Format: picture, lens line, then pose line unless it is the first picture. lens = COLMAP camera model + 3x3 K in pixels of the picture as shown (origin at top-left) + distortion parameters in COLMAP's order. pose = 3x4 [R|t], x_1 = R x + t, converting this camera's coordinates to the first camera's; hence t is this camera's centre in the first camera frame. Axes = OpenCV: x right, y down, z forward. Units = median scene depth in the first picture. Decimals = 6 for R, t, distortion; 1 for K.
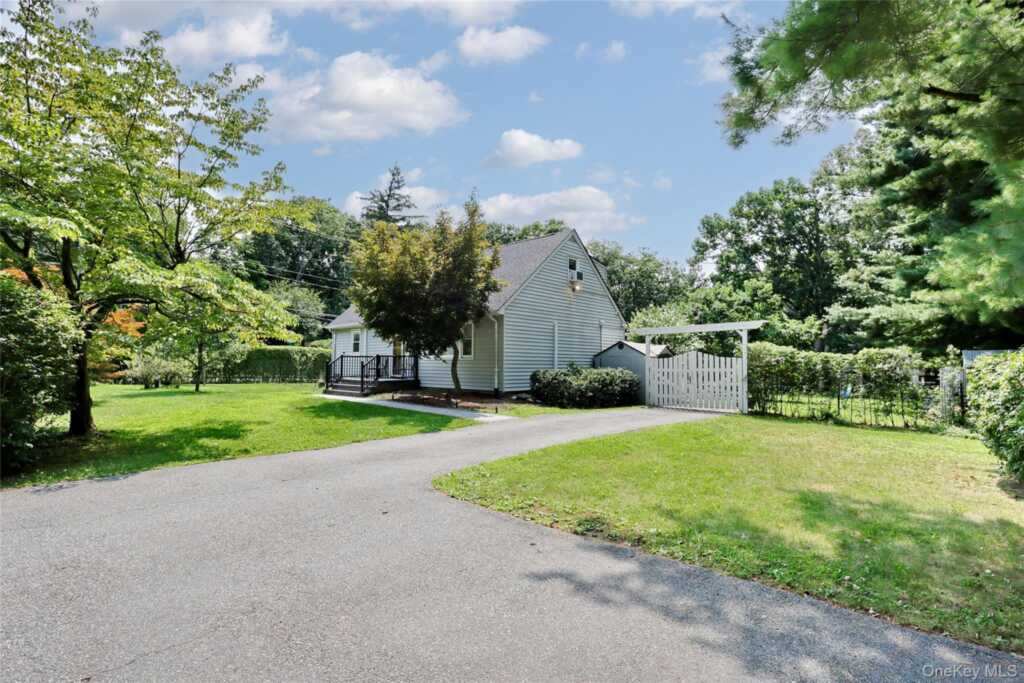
lens RADIAL K [[497.6, 0, 513.6], [0, 497.6, 341.9], [0, 0, 1]] dist [-0.029599, 0.000323]
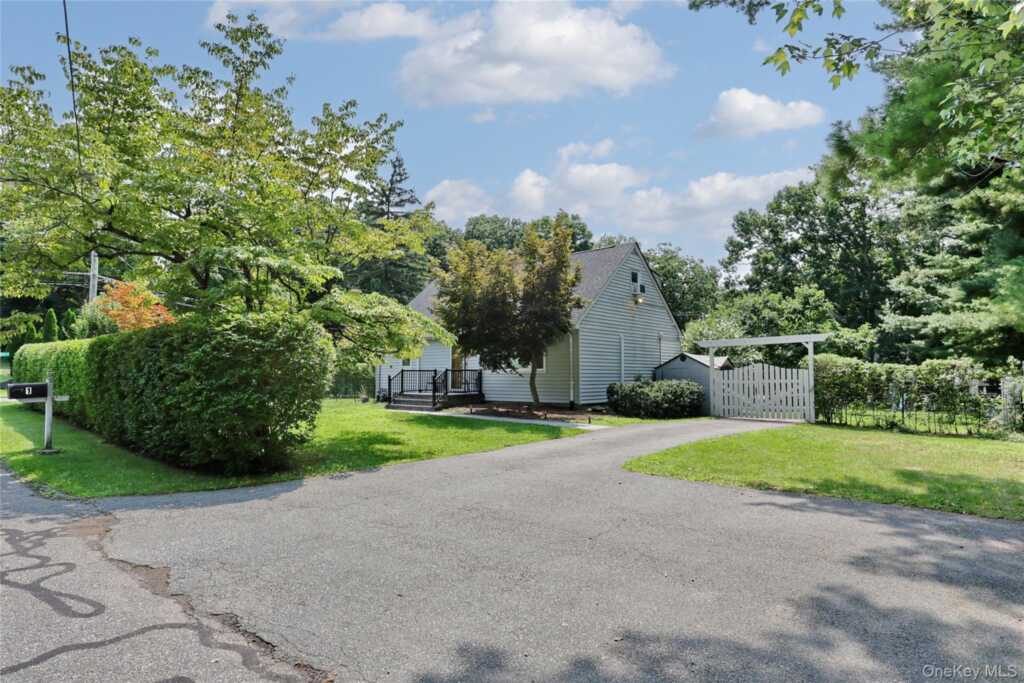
lens RADIAL K [[593.9, 0, 510.1], [0, 593.9, 341.0], [0, 0, 1]] dist [-0.005751, -0.001032]
pose [[0.999661, -0.006470, 0.025227, -0.161625], [0.006866, 0.999854, -0.015651, -0.009959], [-0.025122, 0.015819, 0.999559, -0.188771]]
